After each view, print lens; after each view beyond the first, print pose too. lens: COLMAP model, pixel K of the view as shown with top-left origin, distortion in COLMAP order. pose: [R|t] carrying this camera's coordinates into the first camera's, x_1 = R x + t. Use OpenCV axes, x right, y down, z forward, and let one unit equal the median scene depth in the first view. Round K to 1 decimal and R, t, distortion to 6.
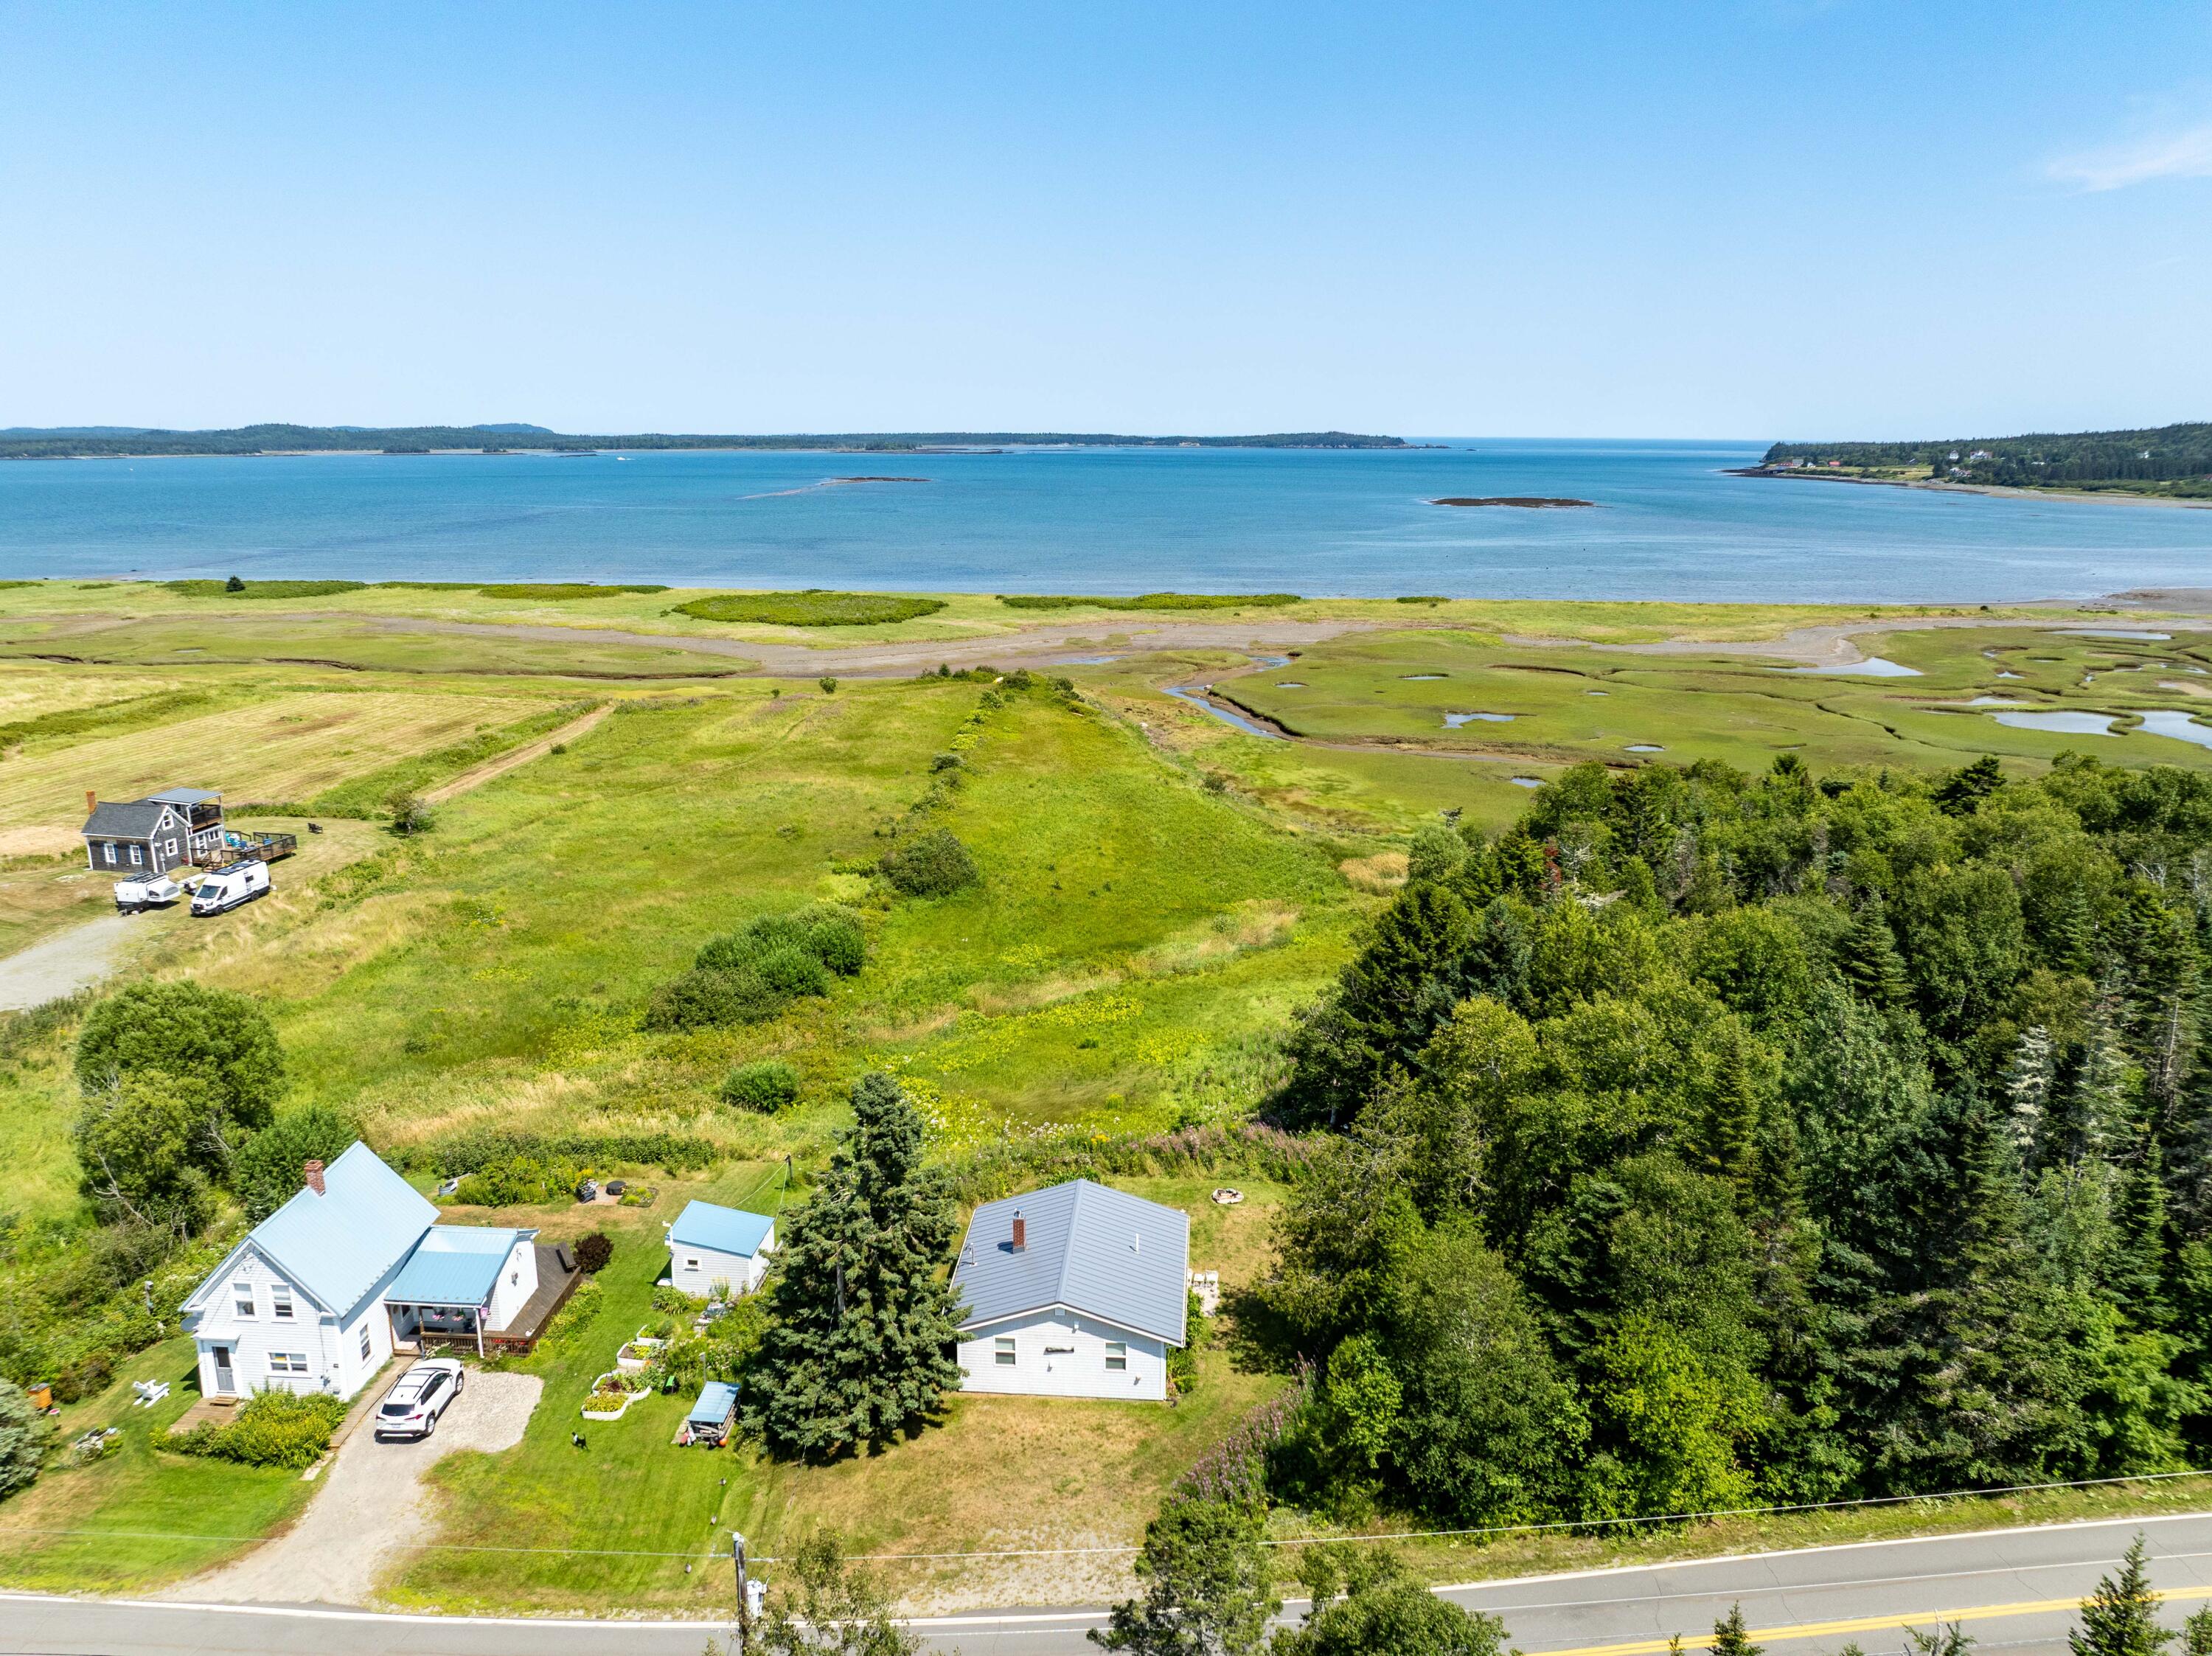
lens RADIAL K [[1555.5, 0, 1106.0], [0, 1555.5, 828.0], [0, 0, 1]] dist [-0.035747, 0.001455]
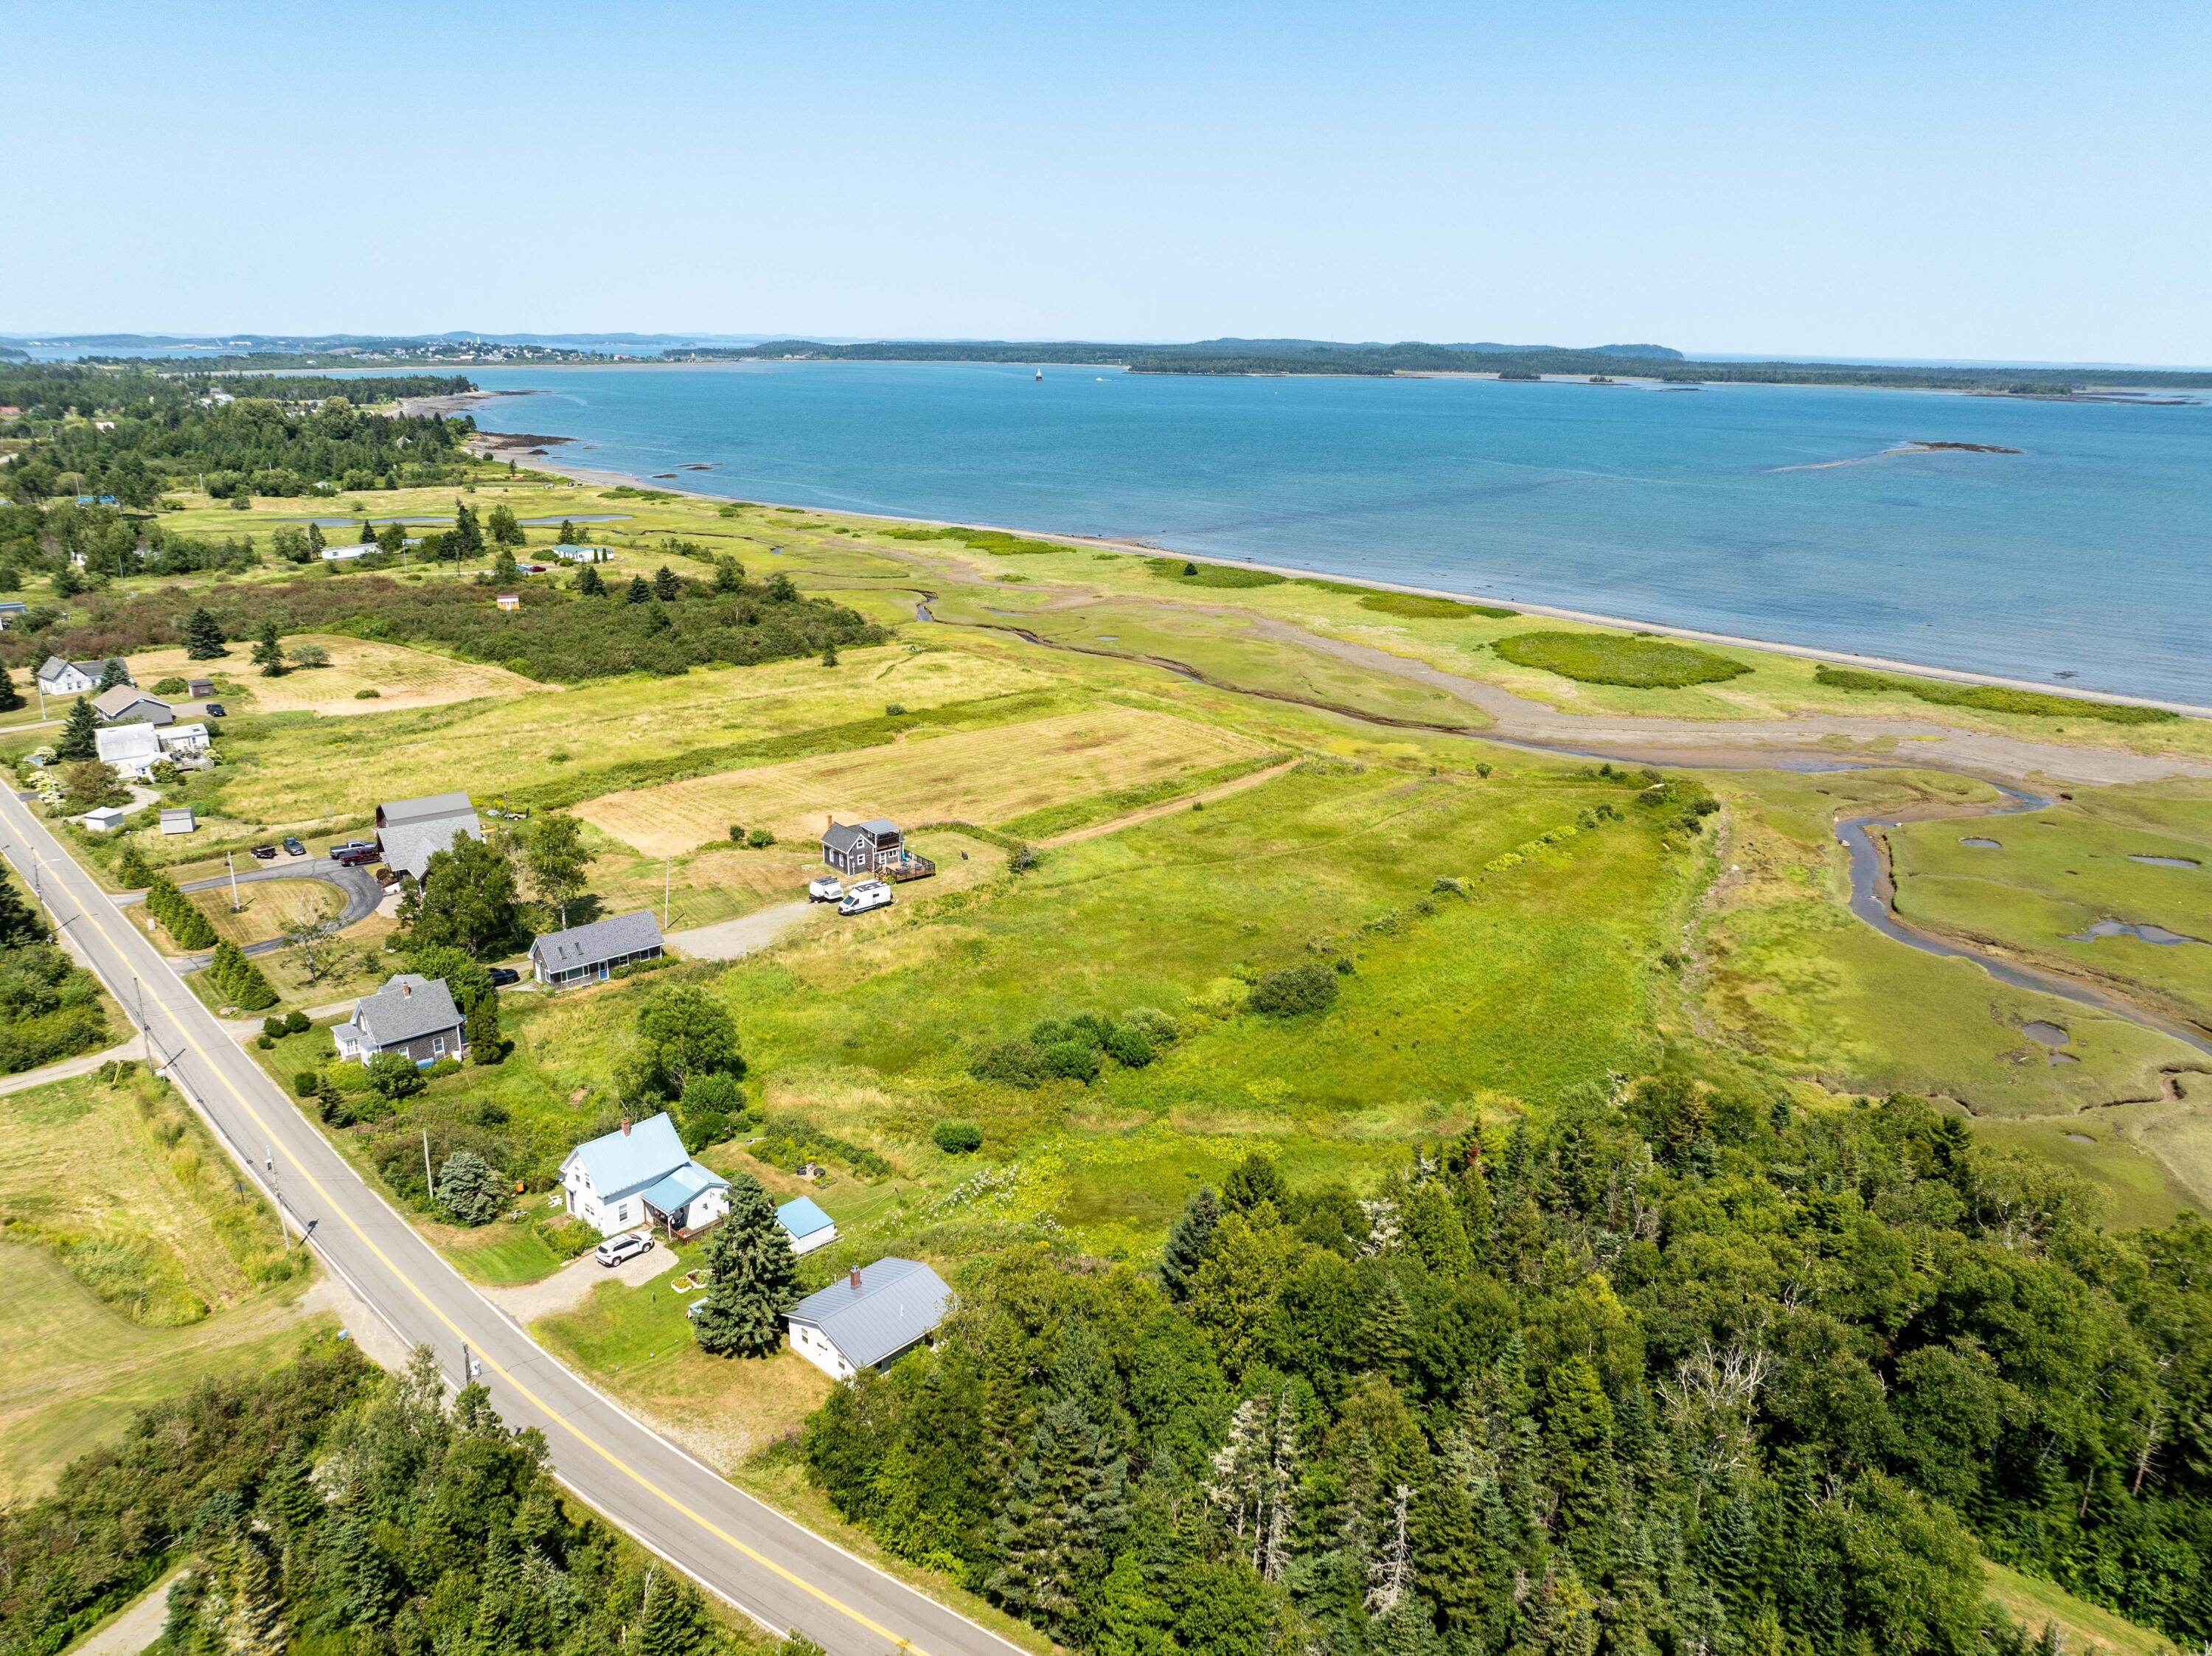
lens RADIAL K [[1555.5, 0, 1106.0], [0, 1555.5, 828.0], [0, 0, 1]] dist [-0.035747, 0.001455]
pose [[0.775449, 0.196302, -0.600121, 0.549197], [-0.165261, 0.980412, 0.107153, -0.235452], [0.609400, 0.016085, 0.792700, -0.119308]]
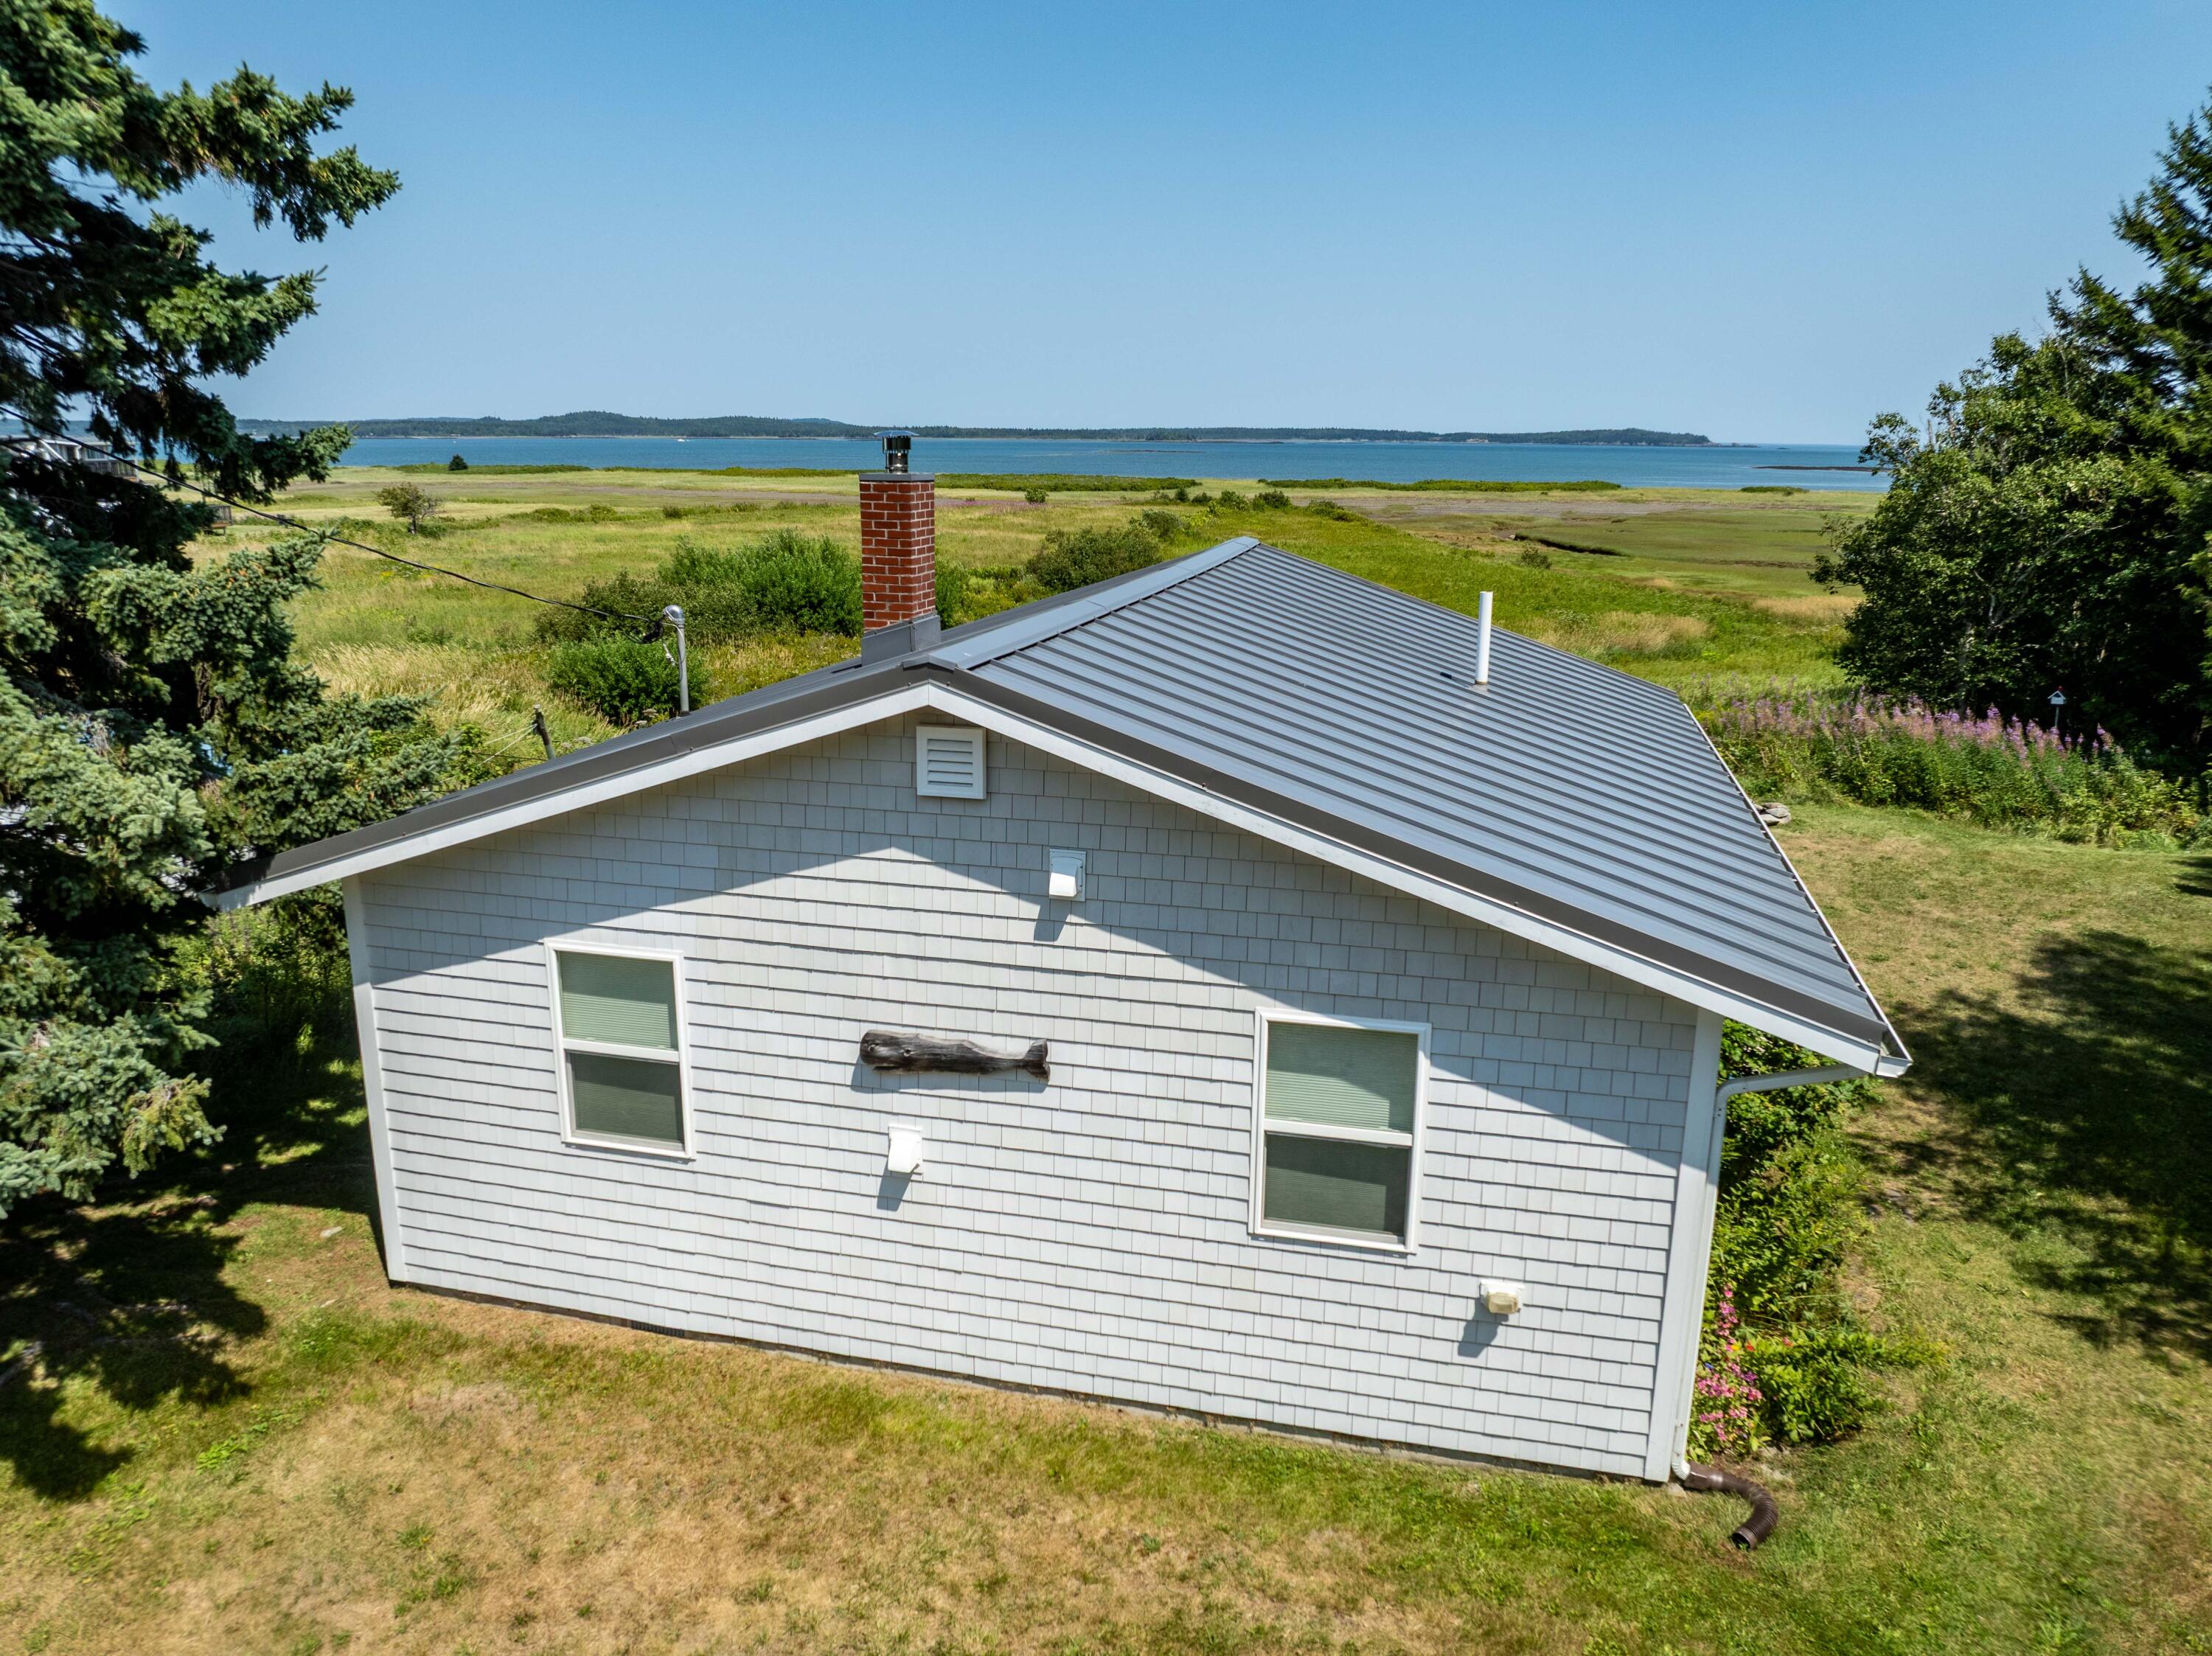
lens RADIAL K [[1555.5, 0, 1106.0], [0, 1555.5, 828.0], [0, 0, 1]] dist [-0.035747, 0.001455]
pose [[0.984507, 0.047338, -0.168835, 0.003619], [-0.047713, 0.998859, 0.001836, 0.141879], [0.168730, 0.006248, 0.985643, 0.387527]]
